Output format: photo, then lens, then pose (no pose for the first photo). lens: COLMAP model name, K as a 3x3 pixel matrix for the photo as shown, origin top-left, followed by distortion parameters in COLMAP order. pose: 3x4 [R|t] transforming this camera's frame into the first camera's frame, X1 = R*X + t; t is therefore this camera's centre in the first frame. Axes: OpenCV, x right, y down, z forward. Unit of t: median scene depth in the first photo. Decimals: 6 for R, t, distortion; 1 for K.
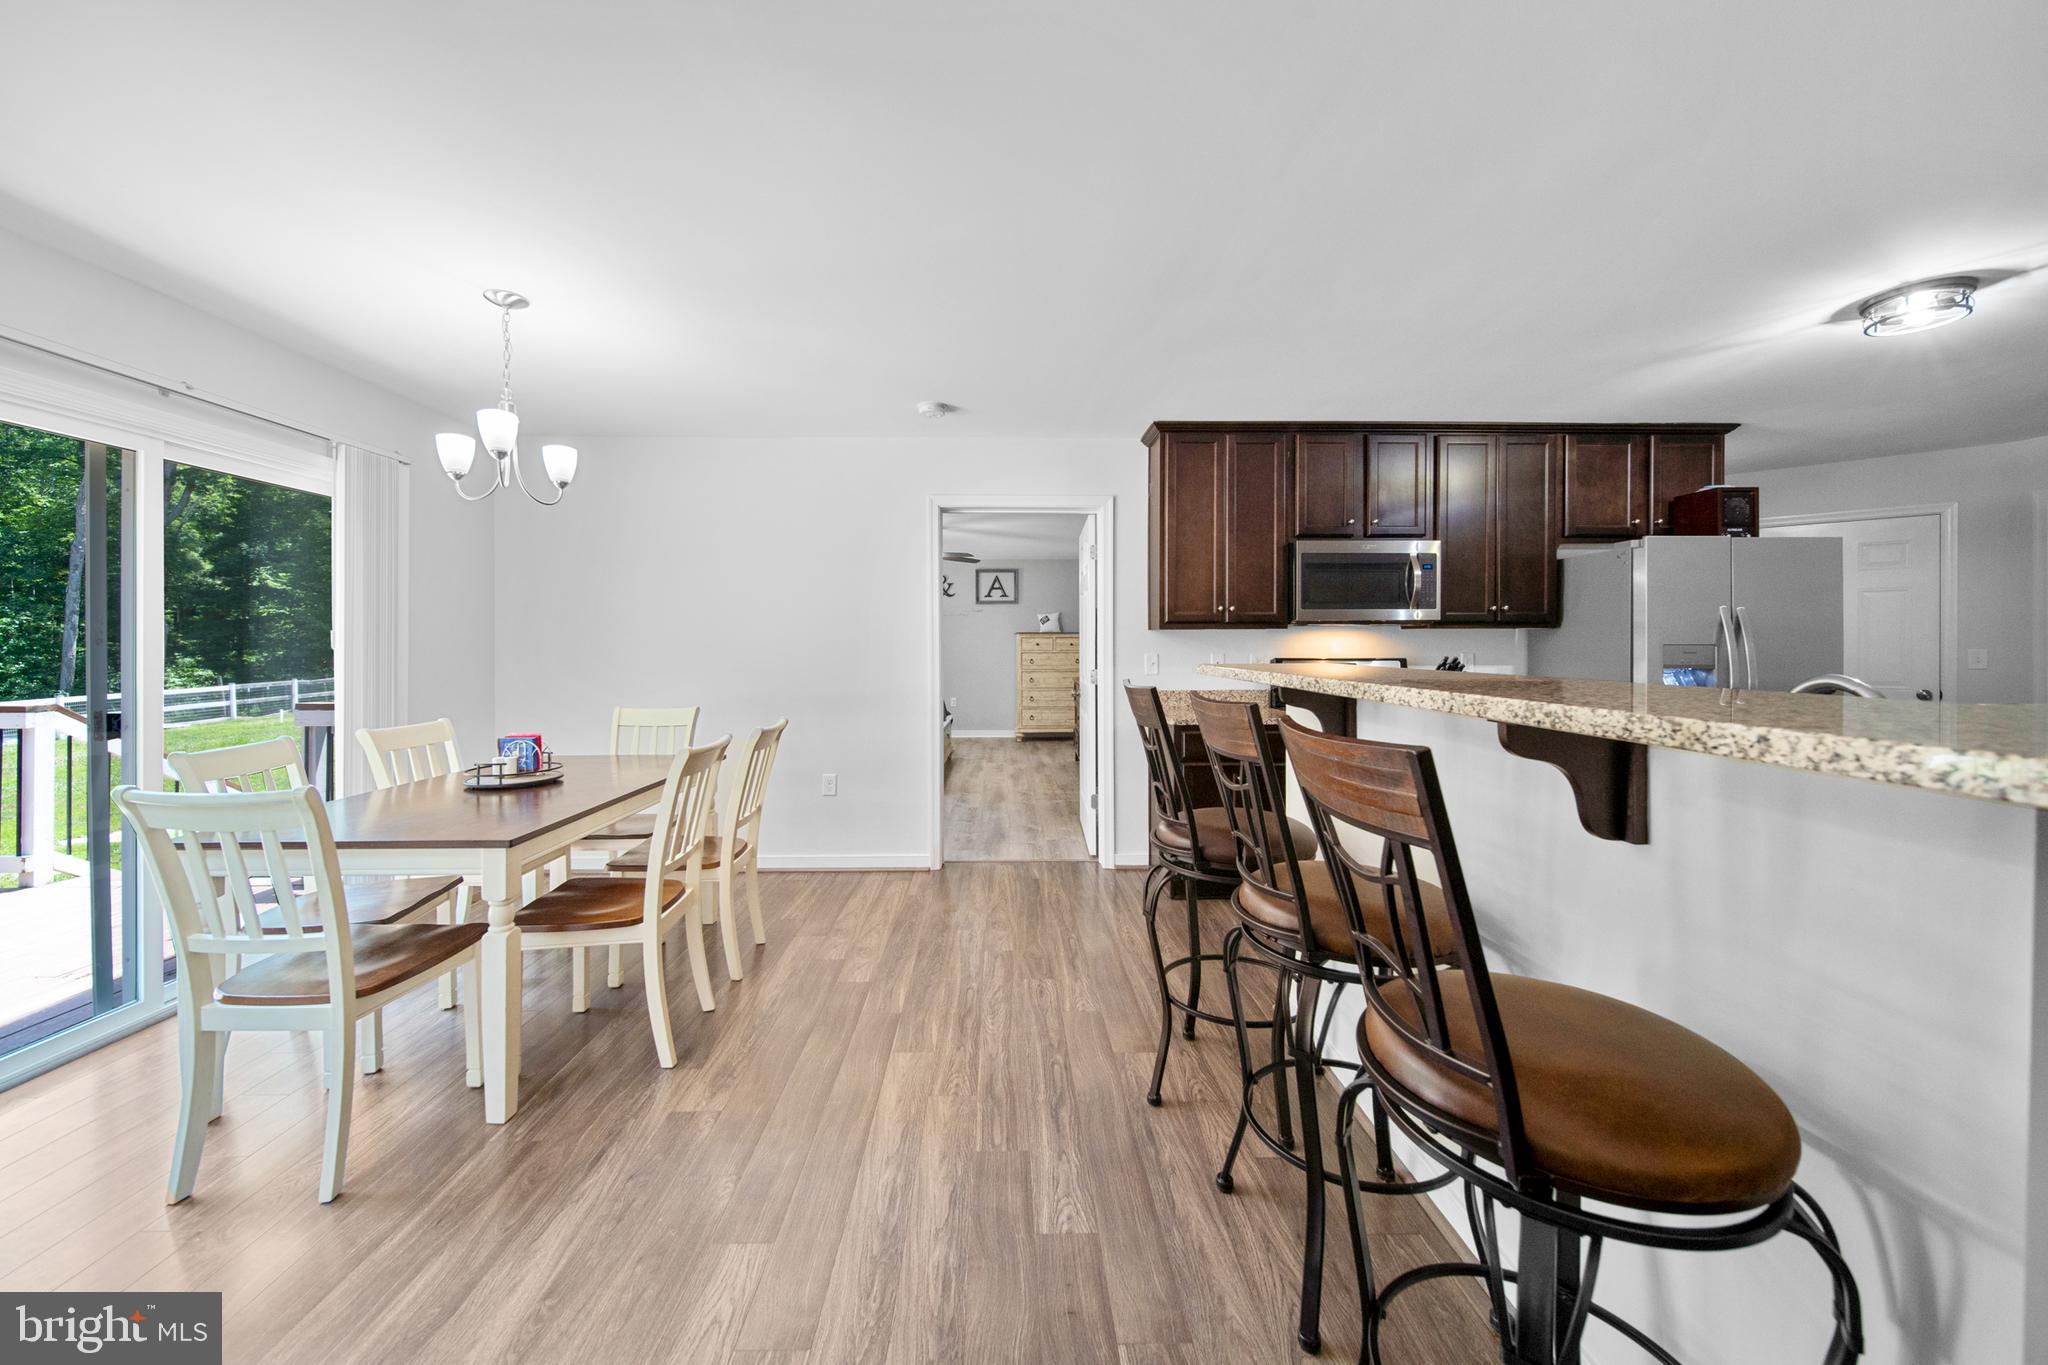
lens RADIAL K [[778.2, 0, 1019.0], [0, 778.2, 641.0], [0, 0, 1]] dist [0.019481, -0.000140]
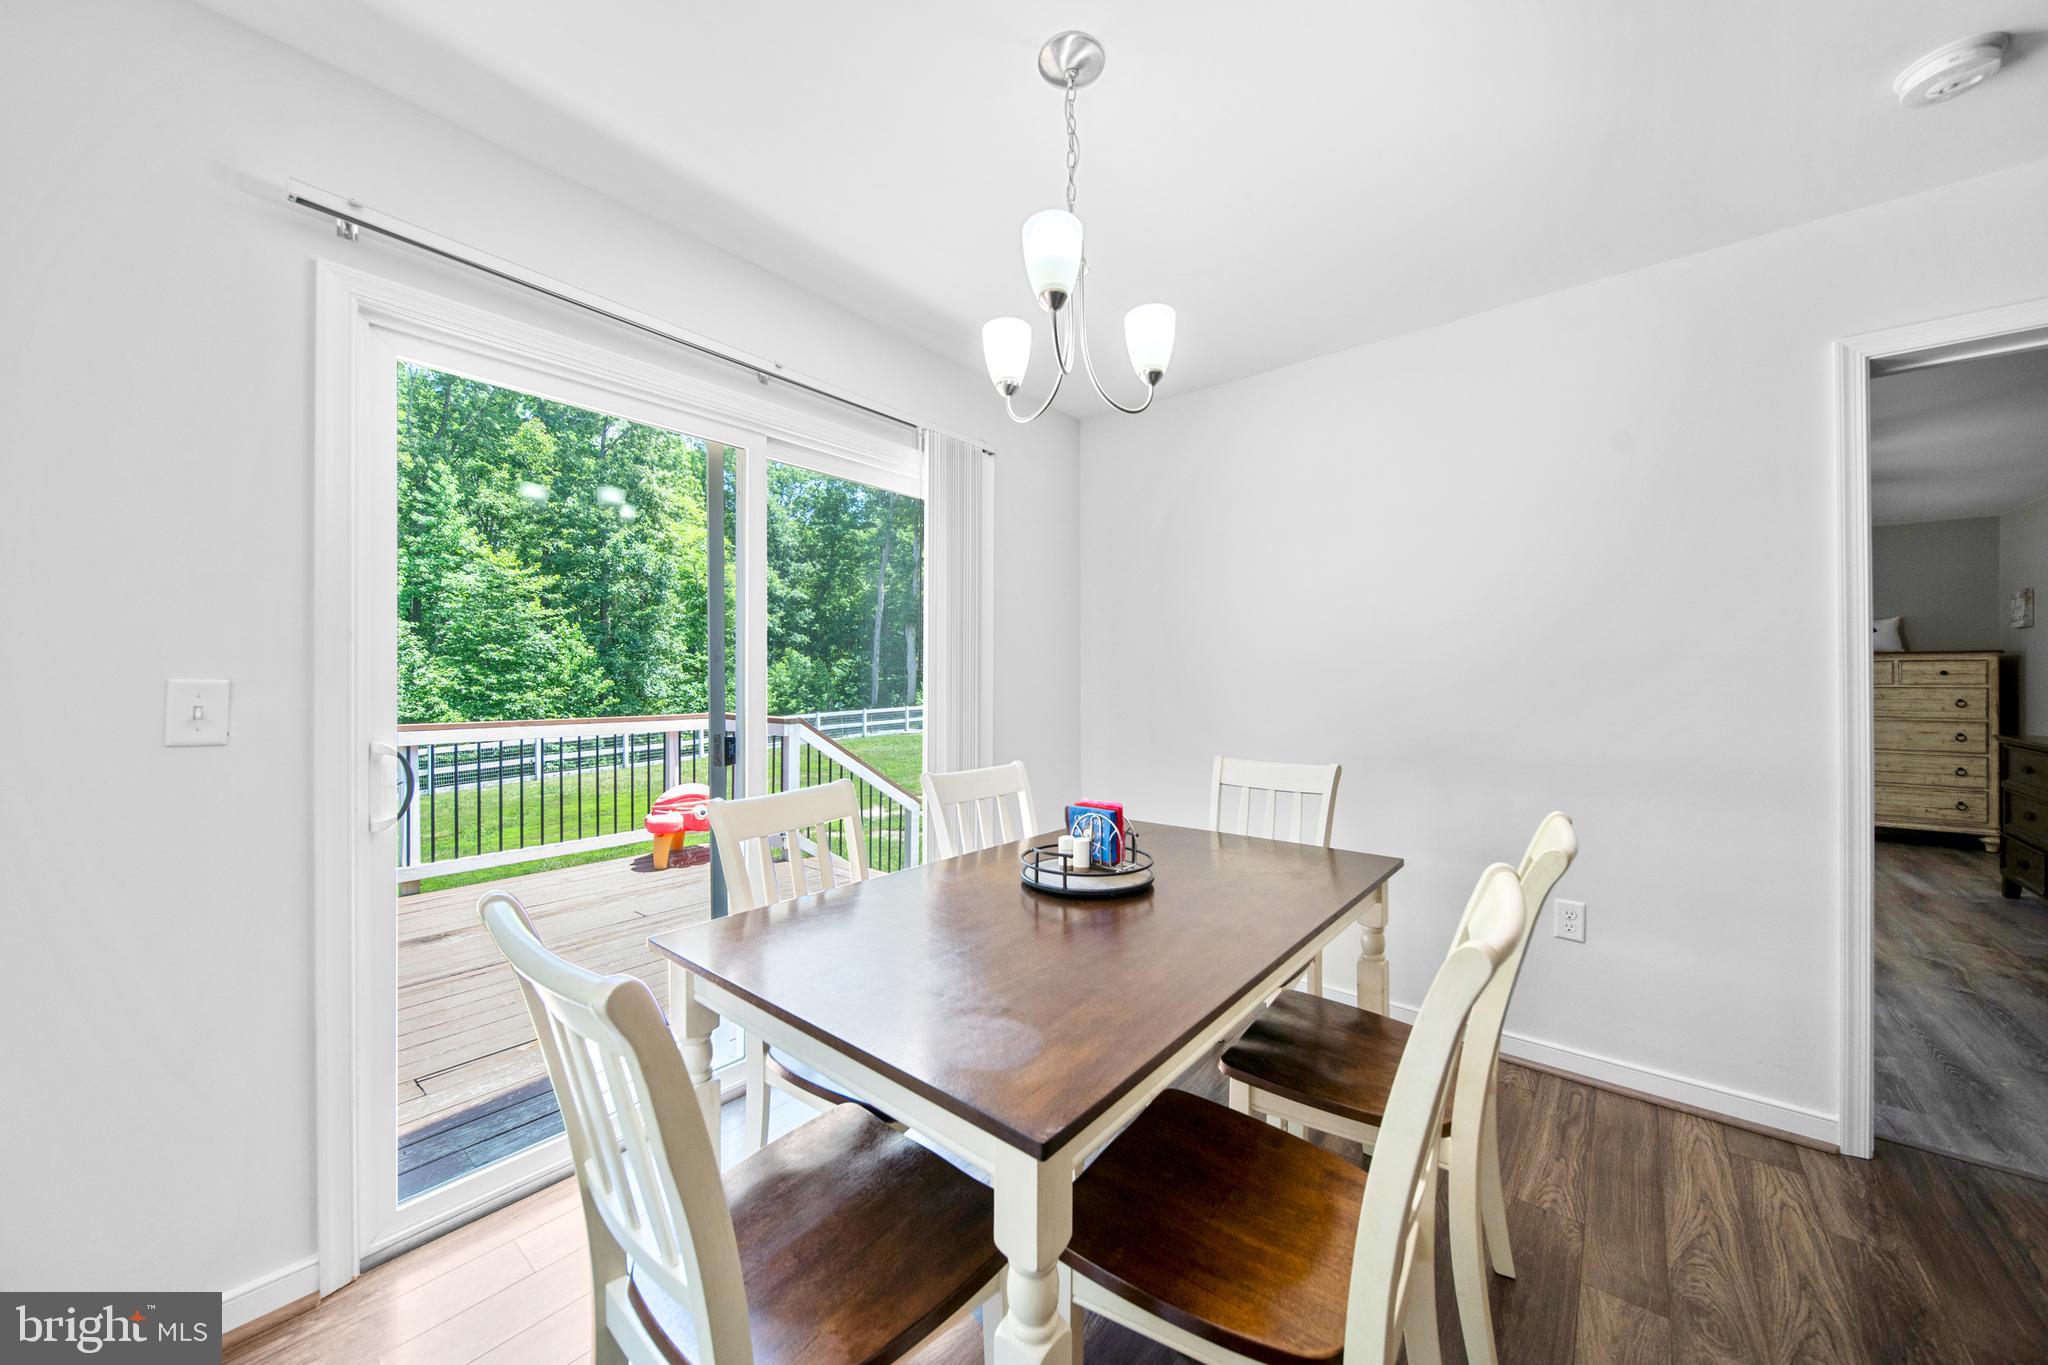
lens RADIAL K [[726.3, 0, 1024.0], [0, 726.3, 682.5], [0, 0, 1]] dist [0.000134, 0.000004]
pose [[0.773122, 0.005429, -0.634234, -0.310170], [0.002708, 0.999926, 0.011860, 0.015577], [0.634252, -0.010887, 0.773050, 0.514597]]
